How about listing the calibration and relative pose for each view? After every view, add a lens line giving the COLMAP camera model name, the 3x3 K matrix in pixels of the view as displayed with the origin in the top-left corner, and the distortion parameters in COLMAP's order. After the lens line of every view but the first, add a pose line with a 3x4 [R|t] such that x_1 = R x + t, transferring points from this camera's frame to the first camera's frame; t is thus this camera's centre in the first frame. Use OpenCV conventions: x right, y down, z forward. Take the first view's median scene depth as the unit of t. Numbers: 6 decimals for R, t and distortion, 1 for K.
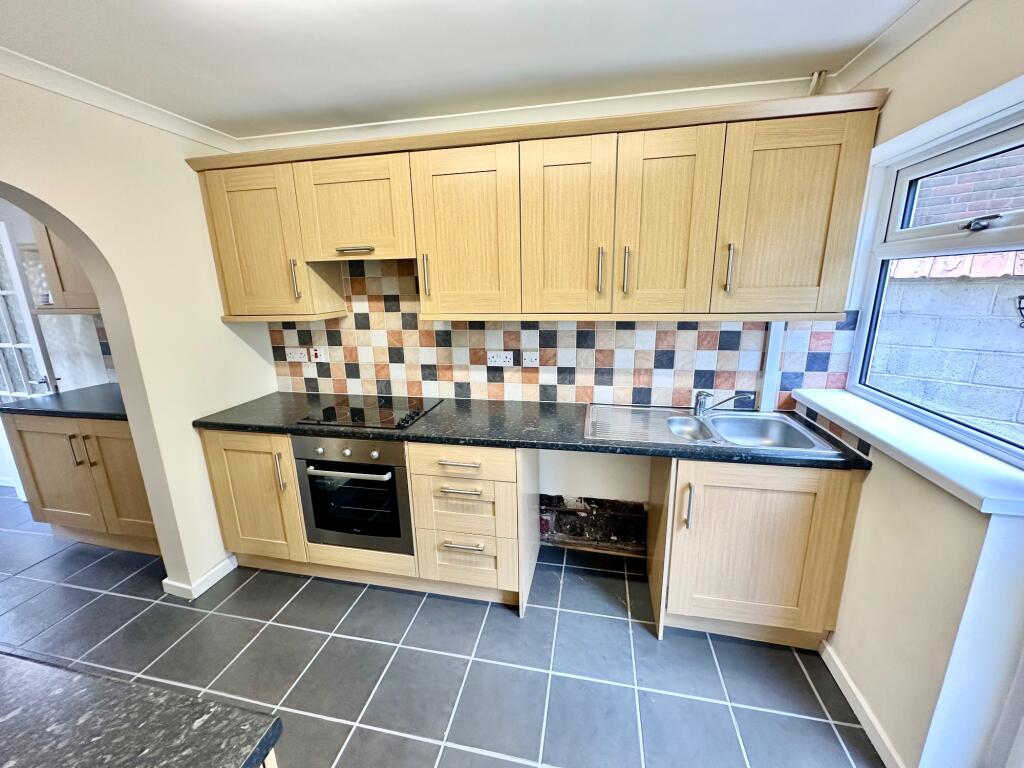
lens RADIAL K [[408.8, 0, 510.7], [0, 408.8, 382.2], [0, 0, 1]] dist [-0.003447, 0.000340]
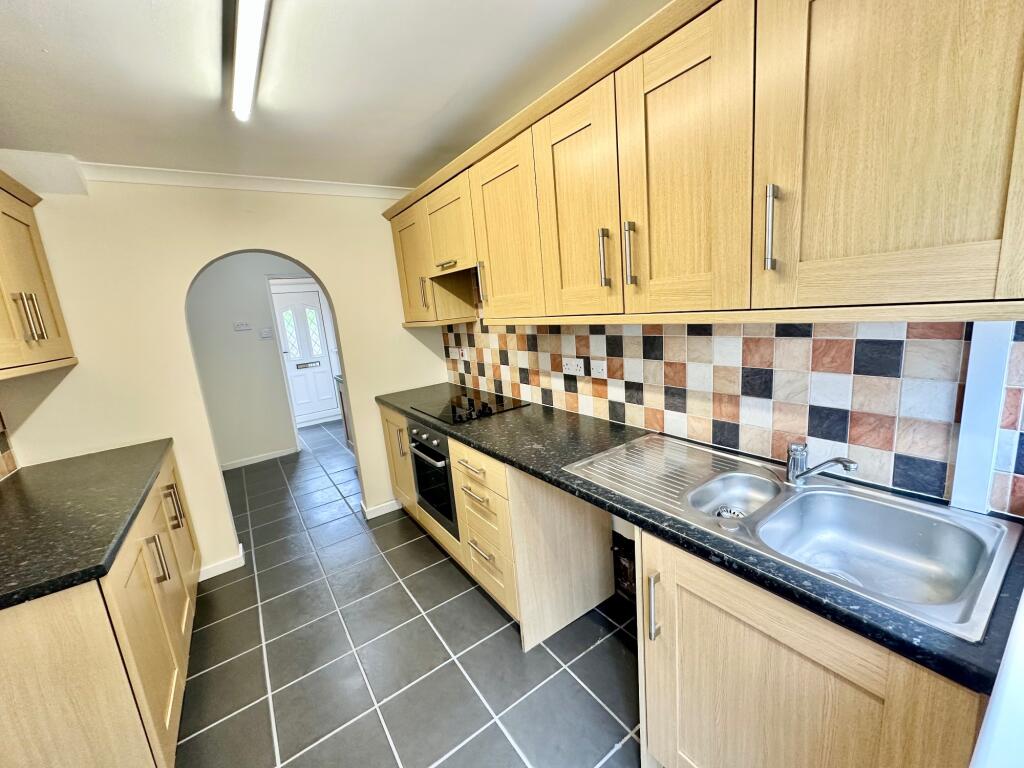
lens RADIAL K [[408.8, 0, 510.7], [0, 408.8, 382.2], [0, 0, 1]] dist [-0.003447, 0.000340]
pose [[0.724612, 0.087444, -0.683586, 0.507358], [-0.091578, 0.995338, 0.030249, -0.038873], [0.683045, 0.040682, 0.729242, 0.259689]]
